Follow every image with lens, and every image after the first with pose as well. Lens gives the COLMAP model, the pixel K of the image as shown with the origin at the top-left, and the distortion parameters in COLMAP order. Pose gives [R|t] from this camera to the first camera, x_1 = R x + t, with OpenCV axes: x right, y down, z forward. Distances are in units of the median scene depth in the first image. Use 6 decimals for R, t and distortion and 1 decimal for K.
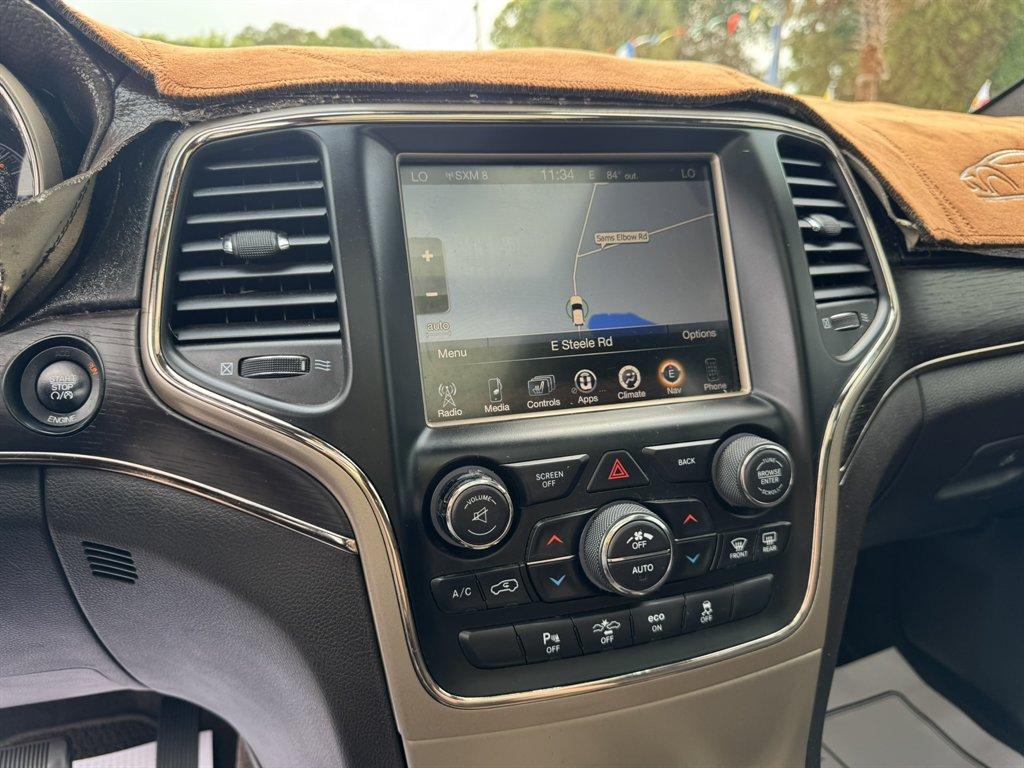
lens RADIAL K [[806.4, 0, 527.4], [0, 806.4, 377.5], [0, 0, 1]] dist [0.000579, -0.003063]
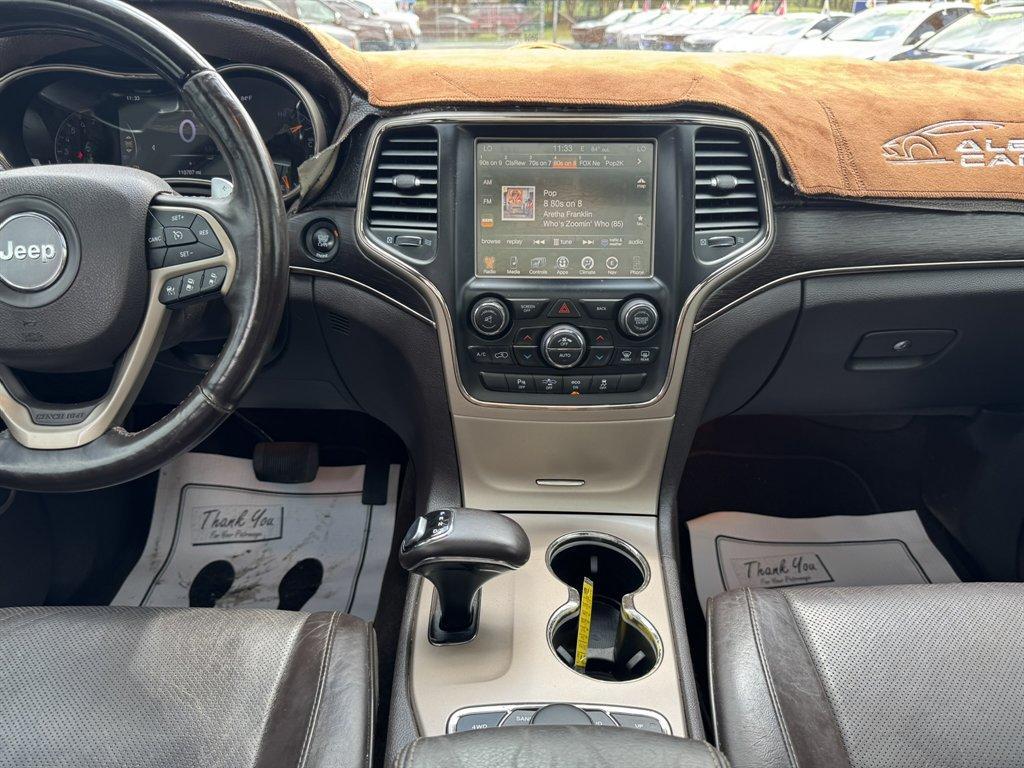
lens RADIAL K [[781.3, 0, 512.0], [0, 781.3, 384.0], [0, 0, 1]] dist [0.194849, -0.383970]
pose [[0.948777, 0.140045, -0.283214, 0.574956], [-0.091851, 0.979940, 0.176862, -0.035221], [0.302302, -0.141789, 0.942608, -0.930529]]
